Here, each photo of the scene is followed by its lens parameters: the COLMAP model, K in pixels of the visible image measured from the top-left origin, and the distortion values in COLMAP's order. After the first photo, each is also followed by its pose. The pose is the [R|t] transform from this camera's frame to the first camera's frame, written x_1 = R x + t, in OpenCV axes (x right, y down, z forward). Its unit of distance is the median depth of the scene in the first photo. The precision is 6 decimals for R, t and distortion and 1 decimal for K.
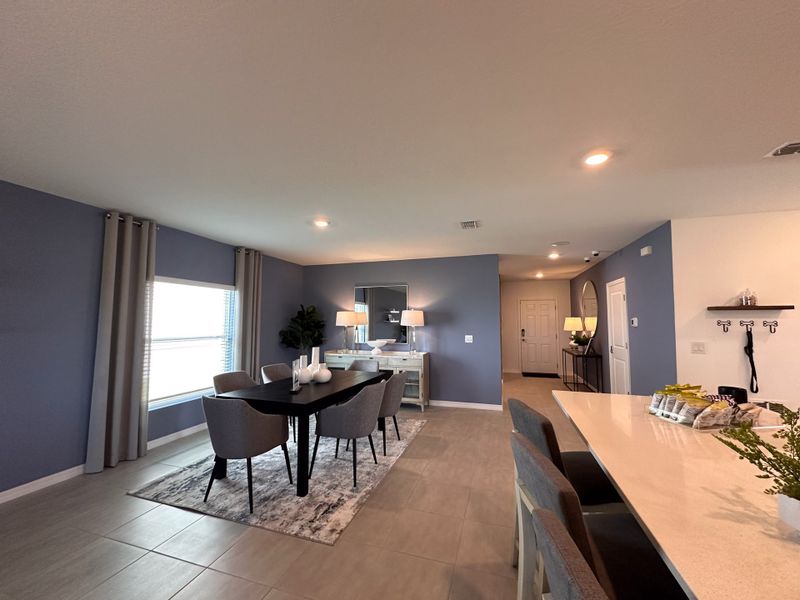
lens RADIAL K [[320.4, 0, 400.4], [0, 320.4, 300.8], [0, 0, 1]] dist [-0.002558, 0.000035]
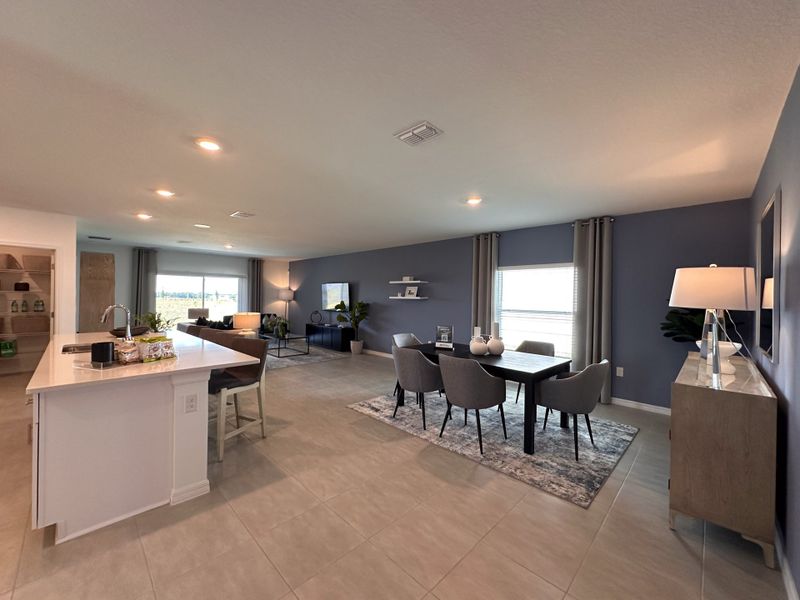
lens RADIAL K [[320.4, 0, 402.0], [0, 320.4, 298.4], [0, 0, 1]] dist [-0.002558, 0.000035]
pose [[-0.445605, 0.000516, -0.895229, 1.045338], [0.045241, 0.998735, -0.021943, 0.108474], [0.894086, -0.050279, -0.445065, 1.644016]]
